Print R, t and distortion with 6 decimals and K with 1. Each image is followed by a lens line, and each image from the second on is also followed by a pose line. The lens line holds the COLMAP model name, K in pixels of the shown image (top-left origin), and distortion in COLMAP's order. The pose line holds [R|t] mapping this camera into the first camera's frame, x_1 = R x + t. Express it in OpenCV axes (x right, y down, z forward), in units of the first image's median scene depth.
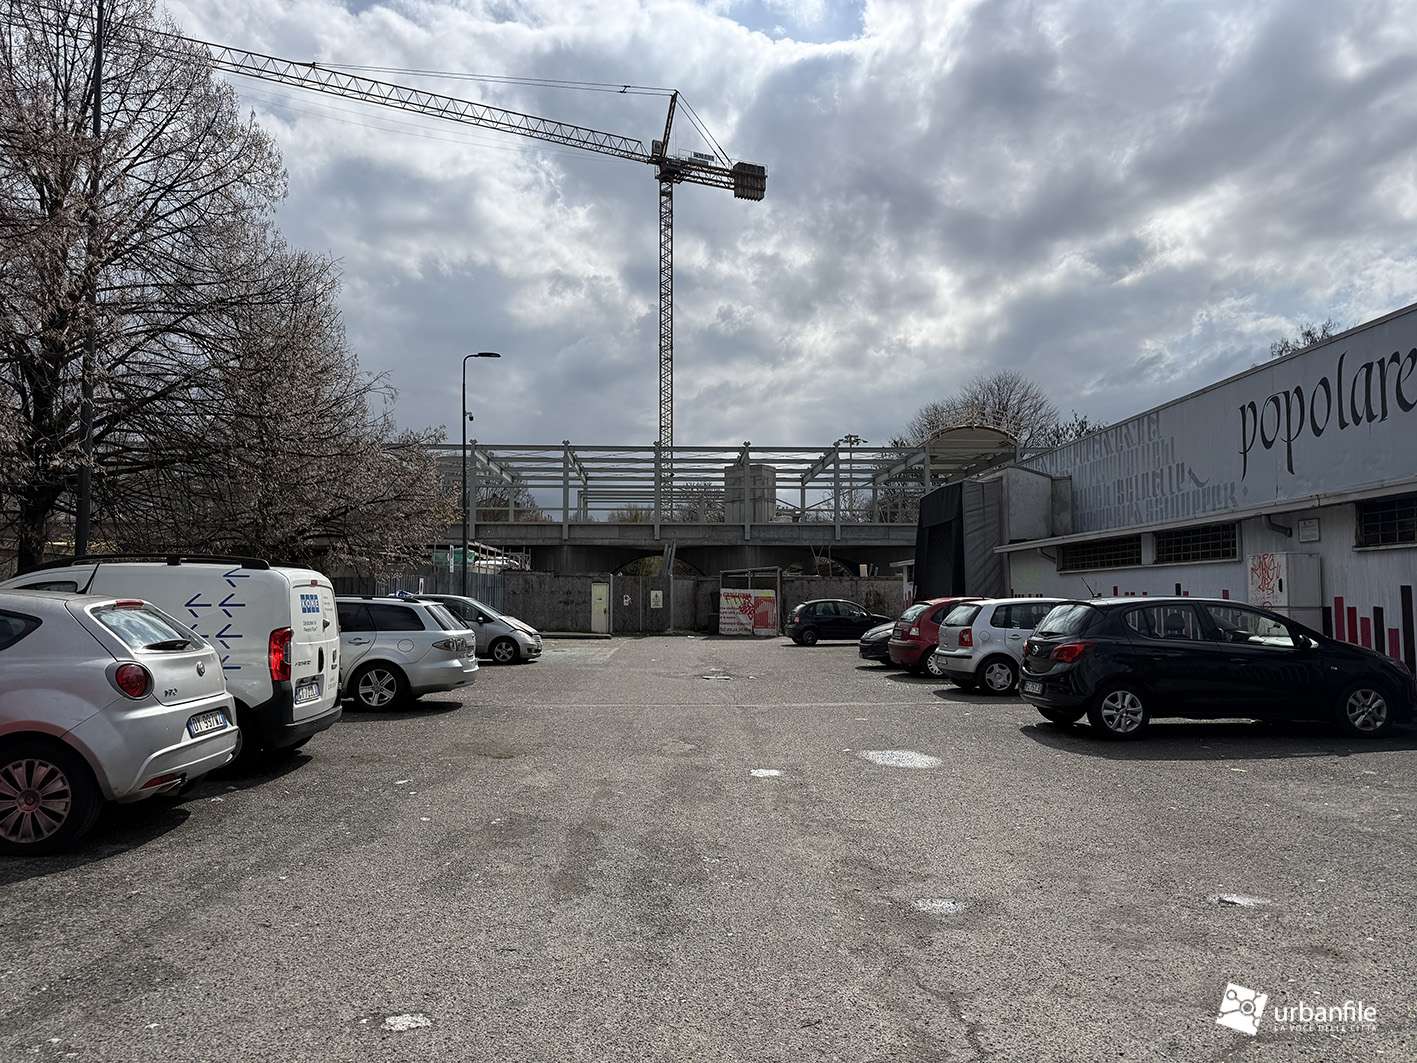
lens RADIAL K [[983.1, 0, 702.6], [0, 983.1, 525.1], [0, 0, 1]] dist [0.190143, -0.263978]
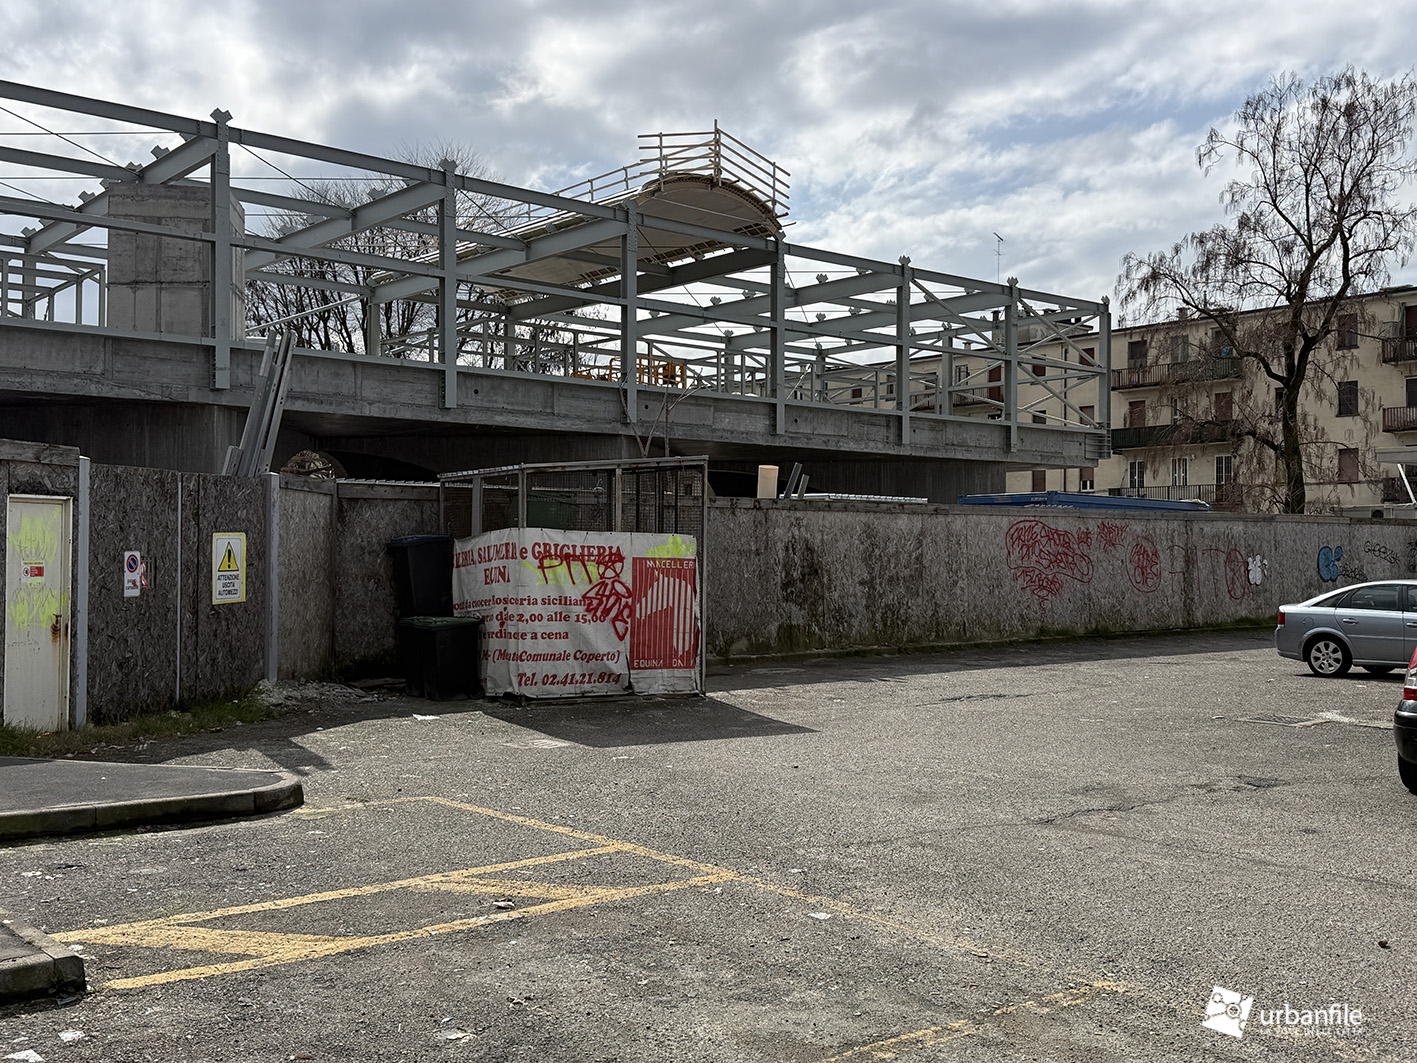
lens RADIAL K [[1387.1, 0, 706.4], [0, 1387.1, 524.9], [0, 0, 1]] dist [0.175885, -0.381334]
pose [[0.788744, 0.015957, 0.614515, -0.160310], [-0.053346, 0.997668, 0.042565, 0.041124], [-0.612403, -0.066355, 0.787756, 0.618883]]
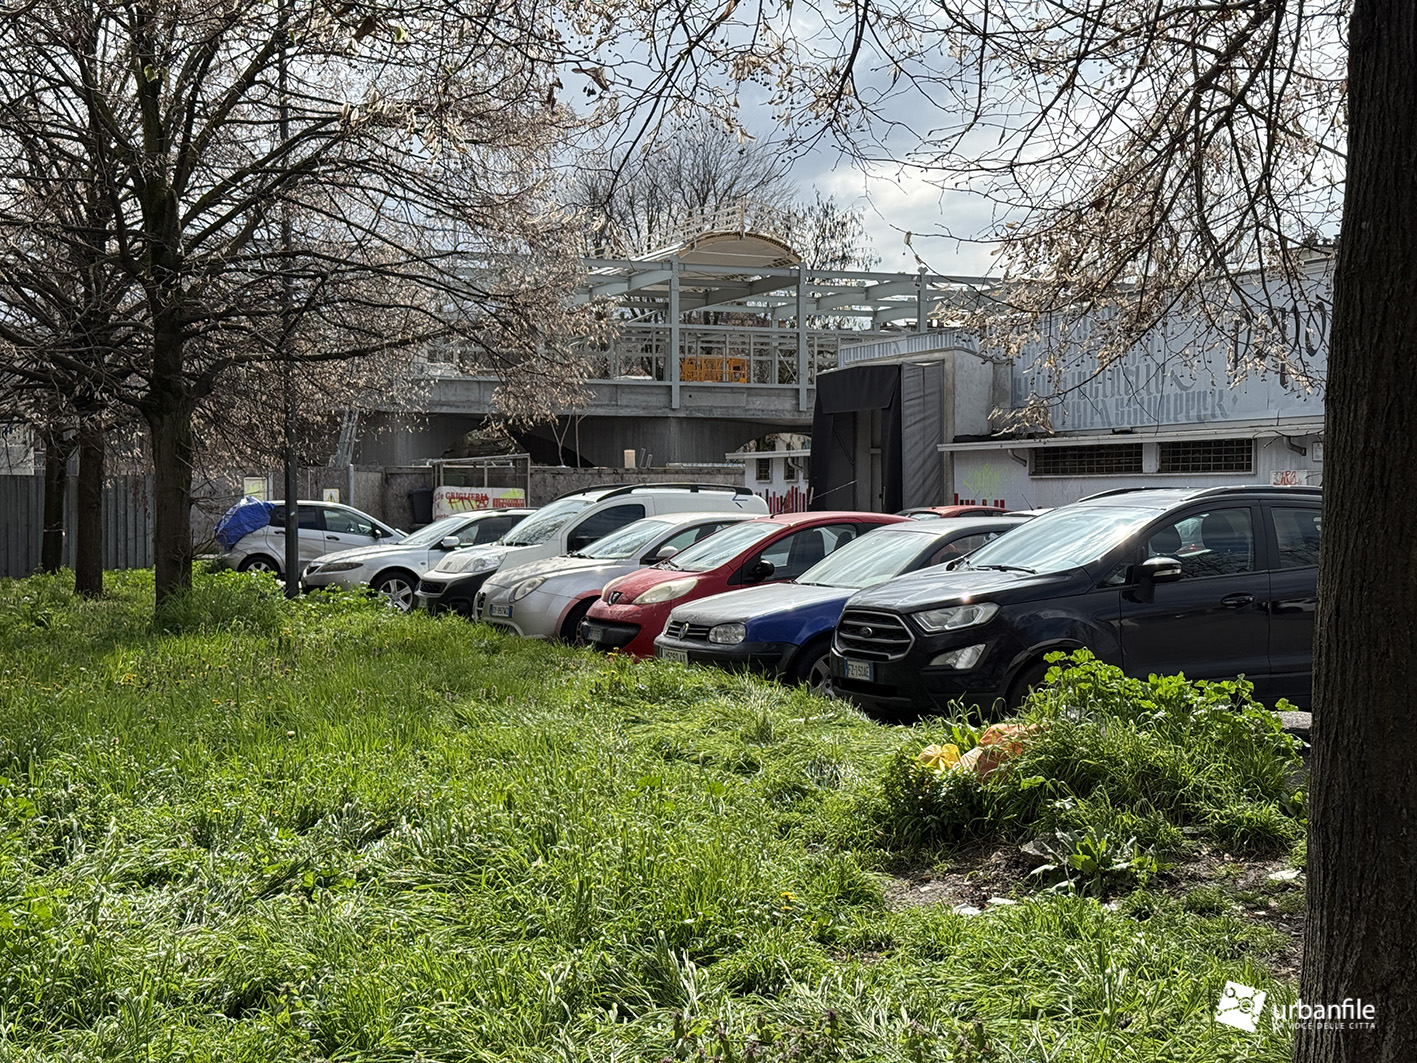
lens RADIAL K [[1961.4, 0, 698.5], [0, 1961.4, 528.3], [0, 0, 1]] dist [0.189823, -0.374261]
pose [[0.939545, -0.004444, 0.342397, -0.246817], [-0.027430, 0.995726, 0.088193, -0.025481], [-0.341325, -0.092253, 0.935407, -0.258338]]
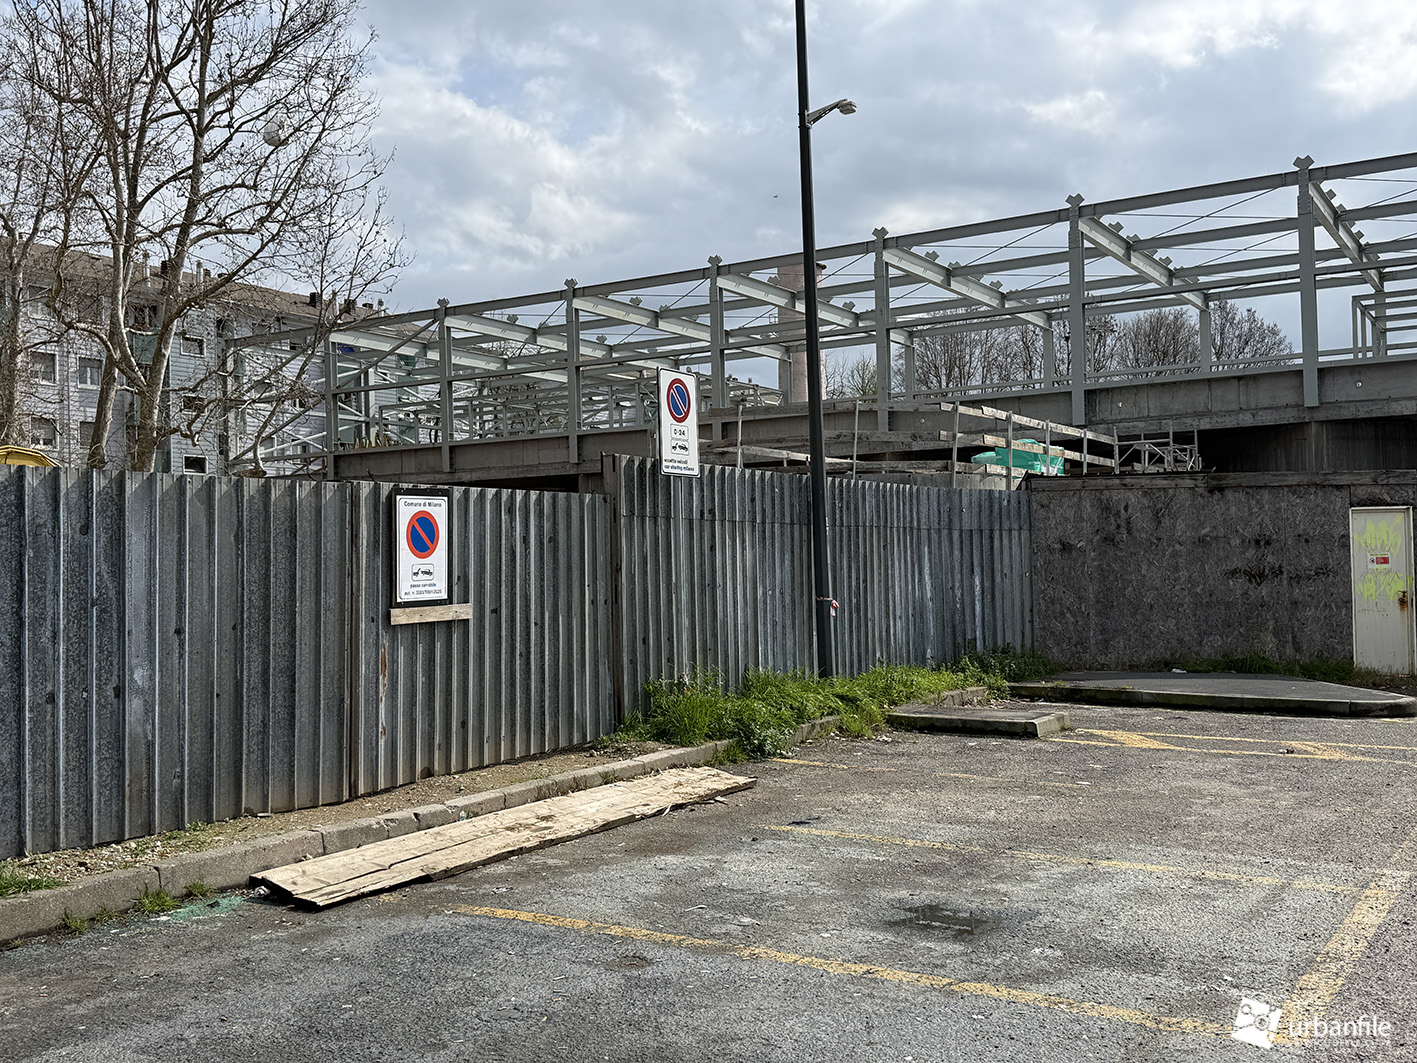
lens RADIAL K [[1387.1, 0, 706.4], [0, 1387.1, 524.9], [0, 0, 1]] dist [0.175885, -0.381334]
pose [[0.828324, -0.036770, -0.559041, -0.031094], [0.065987, 0.997302, 0.032176, 0.034215], [0.556349, -0.063542, 0.828516, 0.489383]]
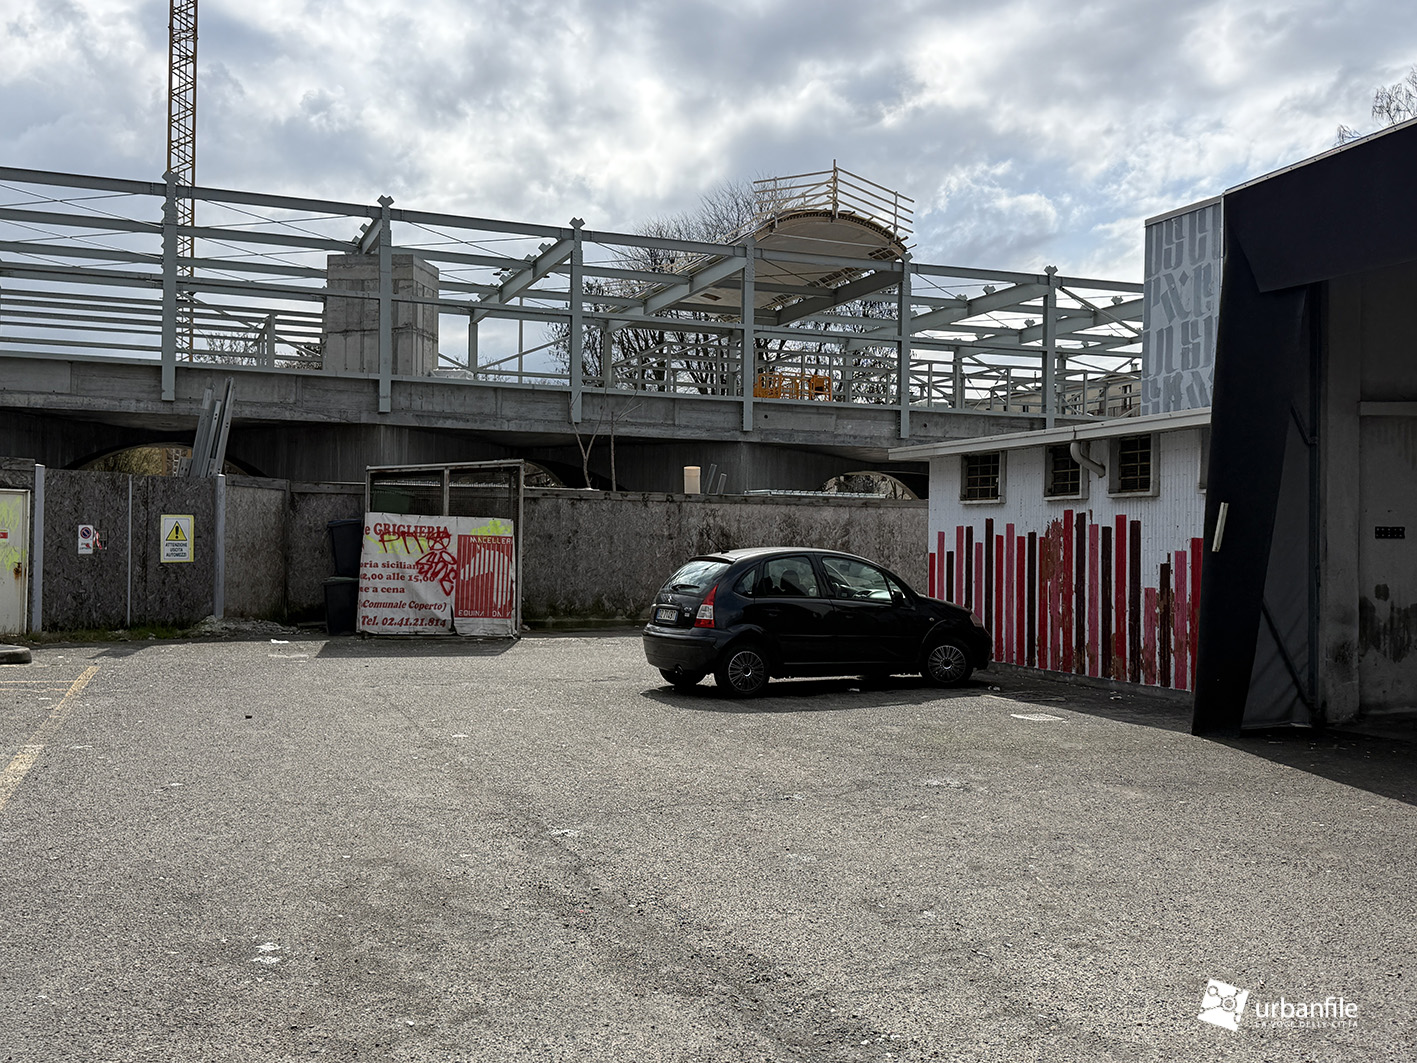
lens RADIAL K [[1387.1, 0, 706.4], [0, 1387.1, 524.9], [0, 0, 1]] dist [0.175885, -0.381334]
pose [[0.945051, 0.020914, 0.326252, -0.030407], [-0.041084, 0.997638, 0.055056, 0.031578], [-0.324330, -0.065434, 0.943678, 0.418886]]
